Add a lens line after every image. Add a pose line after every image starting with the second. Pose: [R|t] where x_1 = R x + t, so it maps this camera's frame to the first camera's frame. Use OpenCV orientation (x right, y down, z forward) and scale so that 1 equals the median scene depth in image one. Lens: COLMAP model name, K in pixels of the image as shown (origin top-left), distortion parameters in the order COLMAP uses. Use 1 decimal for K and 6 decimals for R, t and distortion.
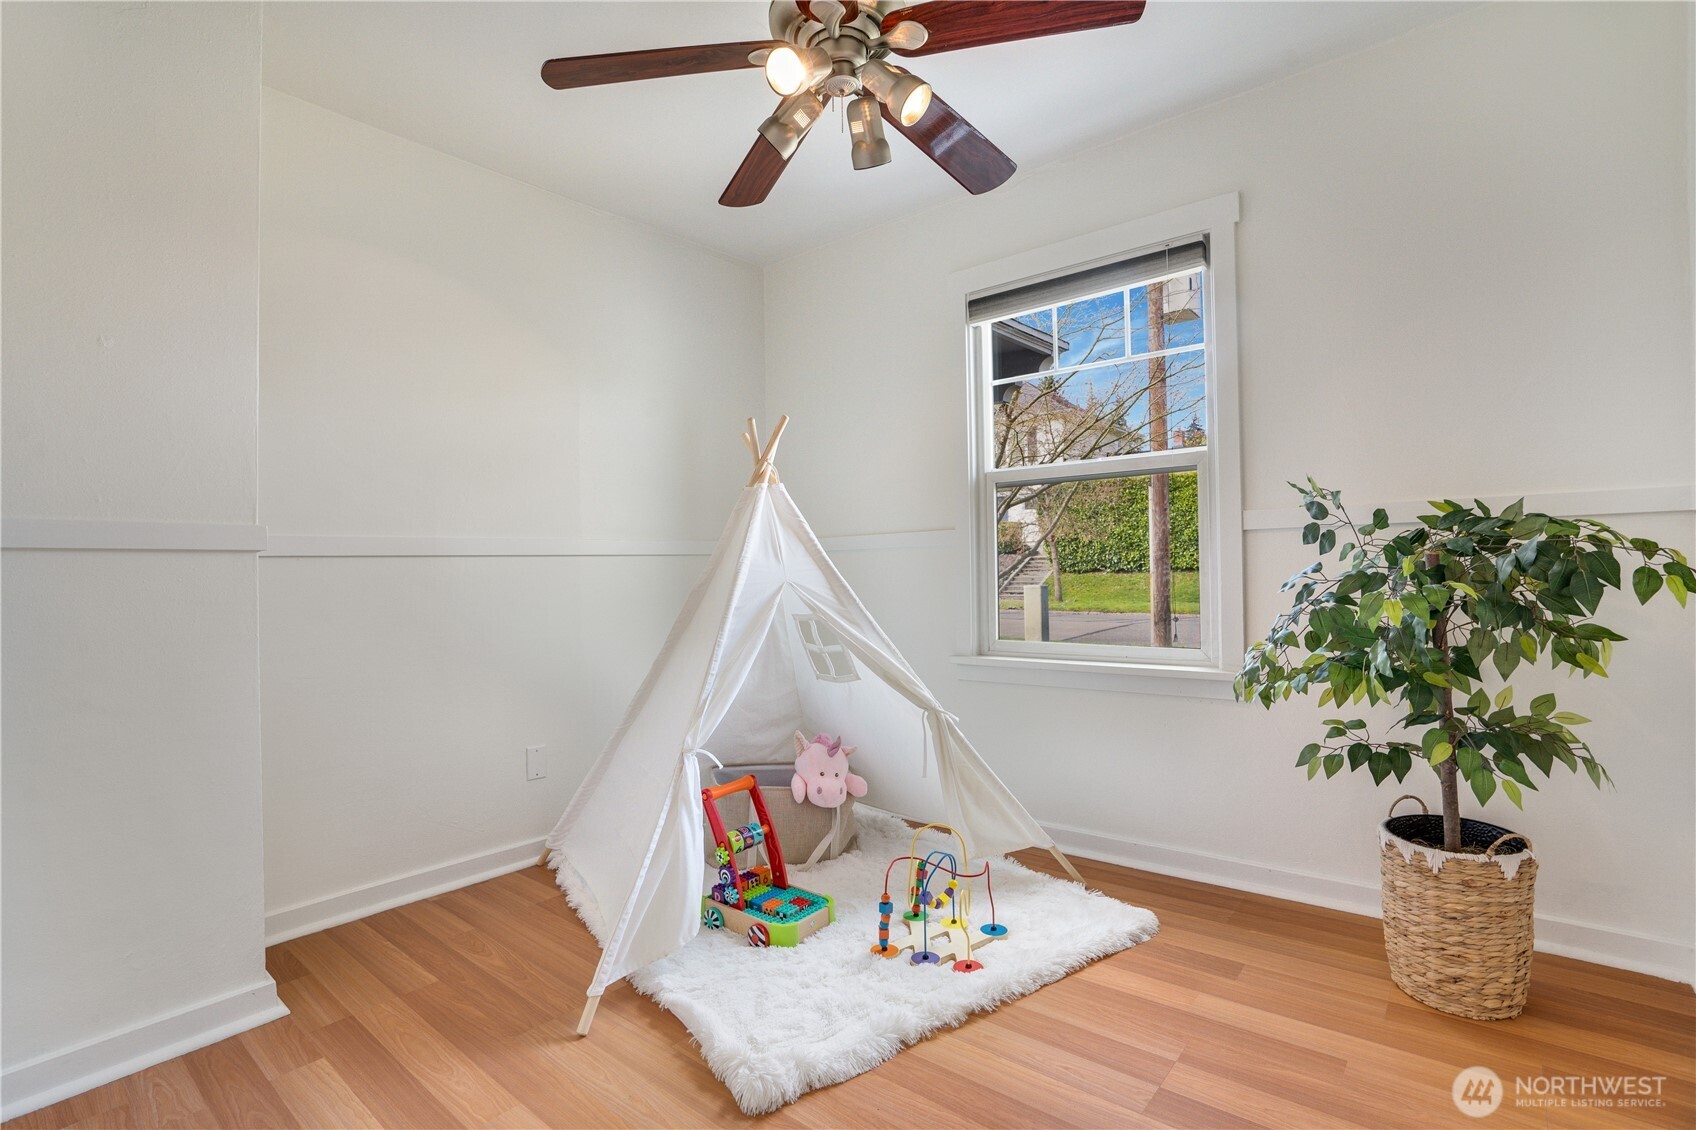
lens RADIAL K [[800.9, 0, 840.5], [0, 800.9, 564.4], [0, 0, 1]] dist [-0.011248, 0.000904]
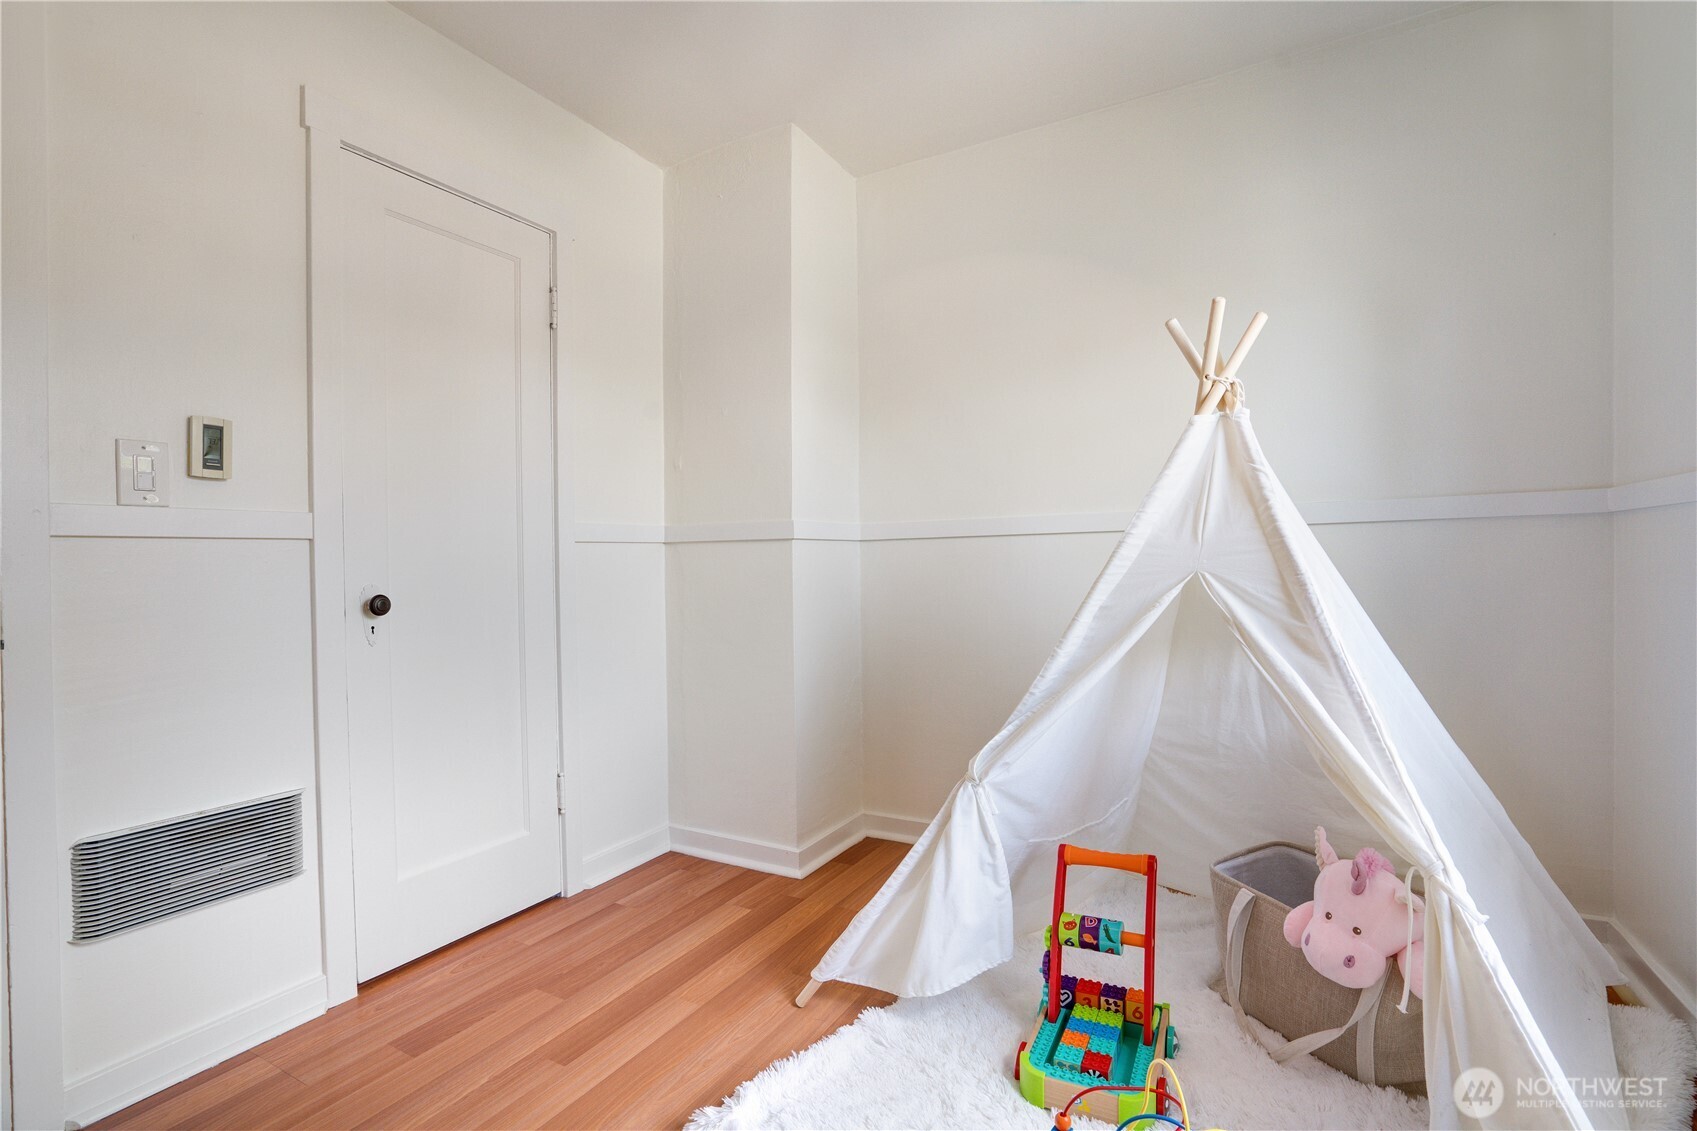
lens RADIAL K [[801.4, 0, 841.0], [0, 801.4, 564.9], [0, 0, 1]] dist [-0.011248, 0.000904]
pose [[0.183933, 0.023651, -0.982654, 0.673756], [0.030058, 0.999108, 0.029673, -0.014181], [0.982479, -0.034994, 0.183058, 0.848310]]
